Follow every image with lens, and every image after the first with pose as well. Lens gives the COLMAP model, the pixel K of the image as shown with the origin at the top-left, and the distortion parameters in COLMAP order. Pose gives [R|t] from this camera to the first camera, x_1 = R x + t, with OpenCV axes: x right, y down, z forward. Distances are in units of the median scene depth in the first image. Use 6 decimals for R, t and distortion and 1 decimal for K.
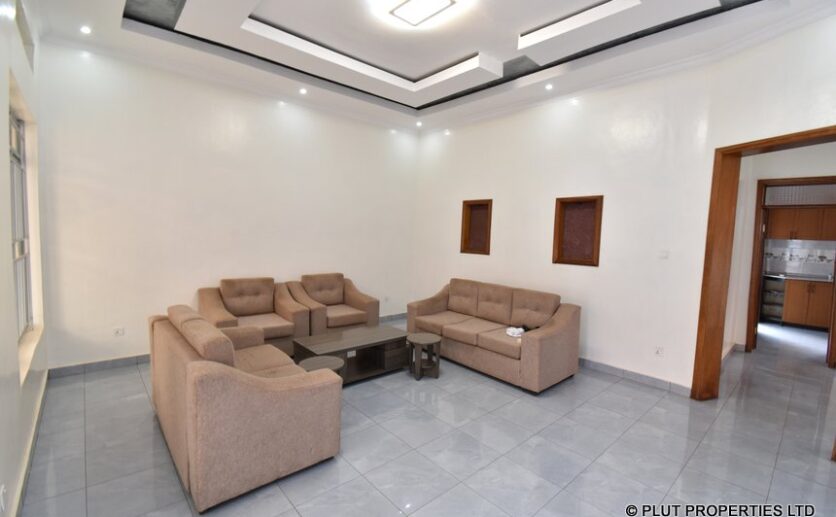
lens RADIAL K [[372.1, 0, 416.5], [0, 372.1, 258.3], [0, 0, 1]] dist [-0.006016, -0.001559]
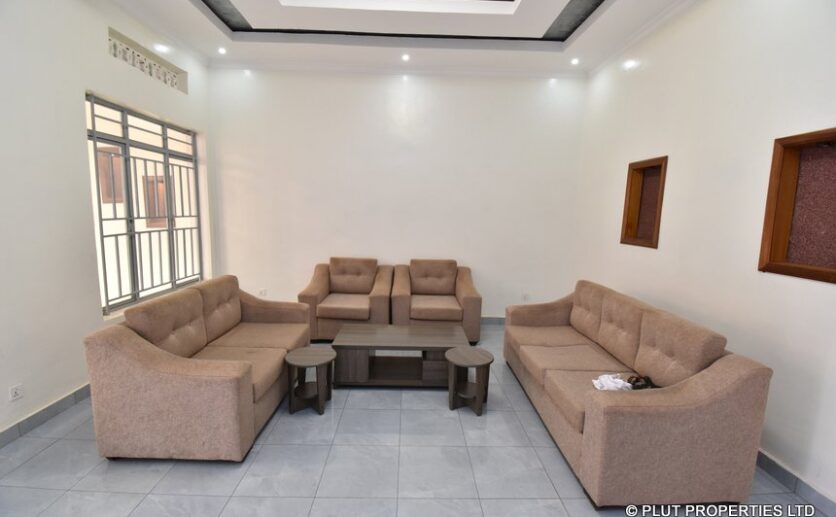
lens RADIAL K [[372.1, 0, 417.9], [0, 372.1, 258.1], [0, 0, 1]] dist [-0.006016, -0.001559]
pose [[0.758259, 0.071084, -0.648066, 0.347777], [-0.046897, 0.997410, 0.054531, -0.010000], [0.650264, -0.010956, 0.759629, 0.329295]]
